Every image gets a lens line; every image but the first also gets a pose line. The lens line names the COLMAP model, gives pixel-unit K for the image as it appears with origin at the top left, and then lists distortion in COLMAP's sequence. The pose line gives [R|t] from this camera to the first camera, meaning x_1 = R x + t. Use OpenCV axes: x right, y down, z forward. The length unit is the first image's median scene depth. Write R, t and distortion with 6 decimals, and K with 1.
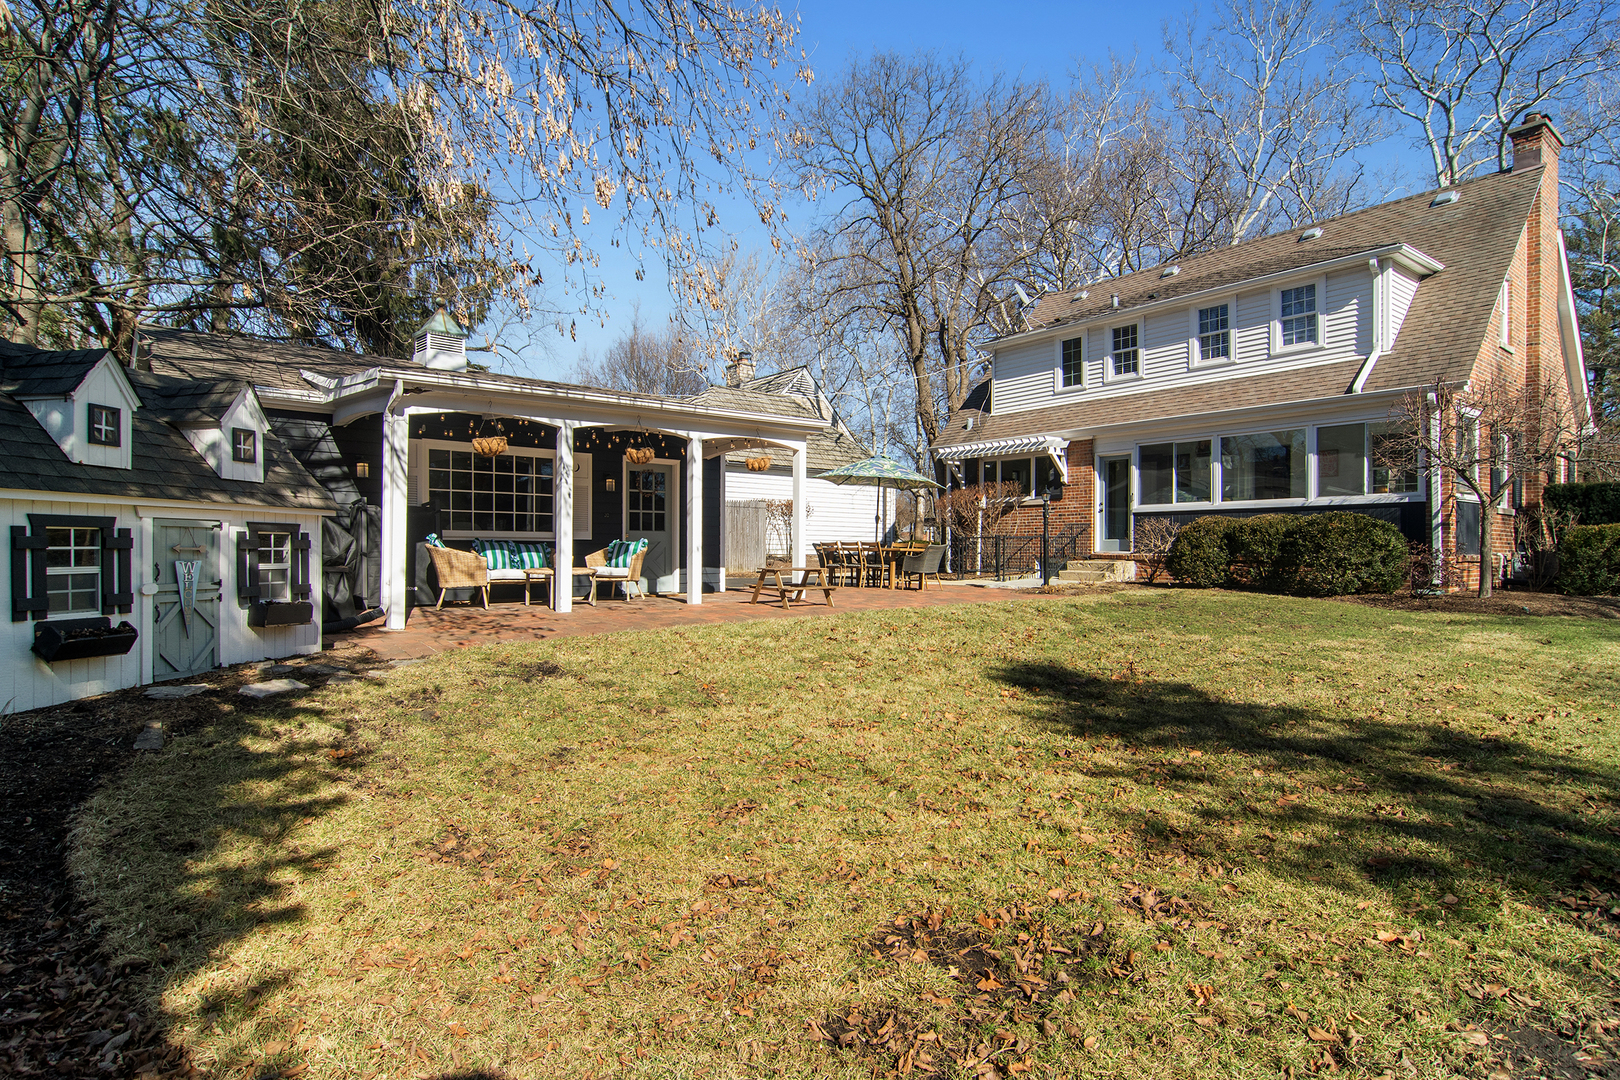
lens RADIAL K [[865.9, 0, 804.7], [0, 865.9, 548.2], [0, 0, 1]] dist [-0.001150, 0.000789]
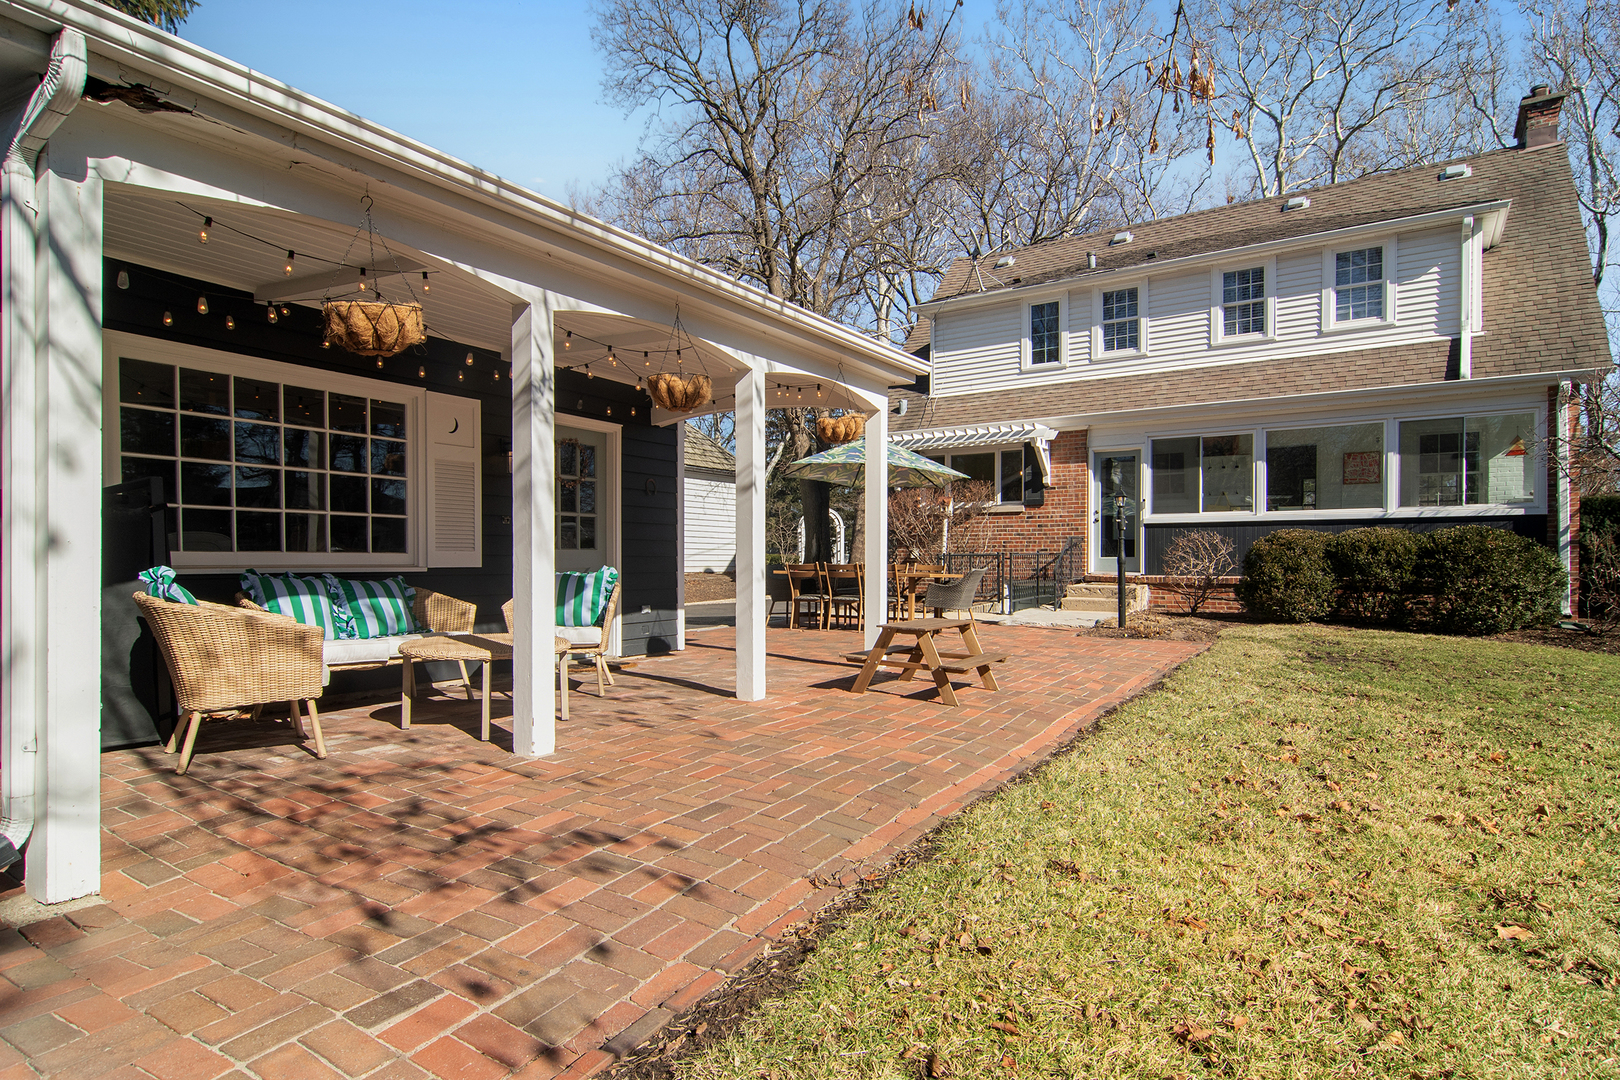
lens RADIAL K [[886.0, 0, 807.4], [0, 886.0, 565.6], [0, 0, 1]] dist [0.001154, 0.001071]
pose [[0.950923, -0.004959, 0.309388, -0.165373], [0.001887, 0.999946, 0.010229, -0.011510], [-0.309422, -0.009143, 0.950881, 0.324045]]
